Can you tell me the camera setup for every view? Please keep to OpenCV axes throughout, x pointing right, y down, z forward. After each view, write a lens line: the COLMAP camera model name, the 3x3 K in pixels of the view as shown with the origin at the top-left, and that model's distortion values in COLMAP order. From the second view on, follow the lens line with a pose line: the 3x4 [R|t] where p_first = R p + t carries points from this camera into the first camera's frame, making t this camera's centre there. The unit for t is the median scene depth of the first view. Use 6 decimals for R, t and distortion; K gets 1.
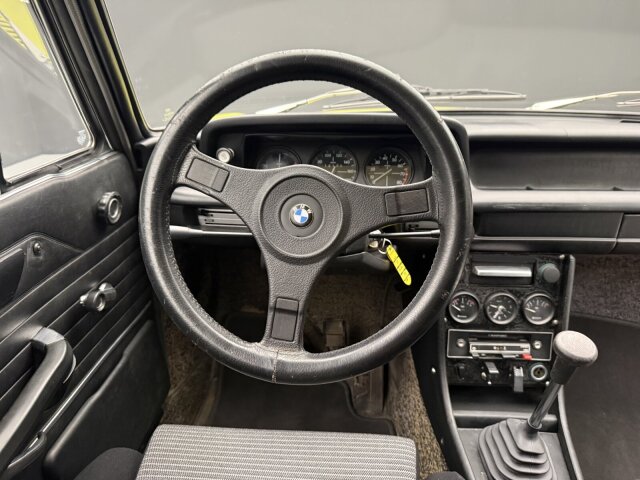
lens RADIAL K [[454.4, 0, 320.0], [0, 454.4, 240.0], [0, 0, 1]] dist [-0.000731, -0.005955]
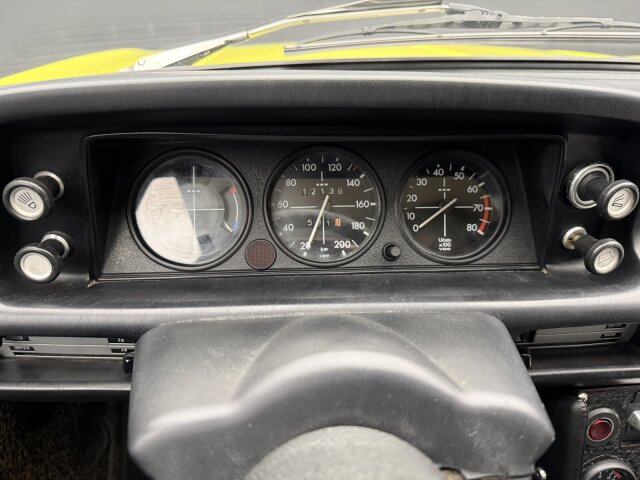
lens RADIAL K [[454.4, 0, 320.0], [0, 454.4, 240.0], [0, 0, 1]] dist [-0.000731, -0.005955]
pose [[0.985441, -0.048999, 0.162806, -0.049772], [0.027372, 0.990803, 0.132517, -0.186973], [-0.167802, -0.126131, 0.977719, 0.605723]]
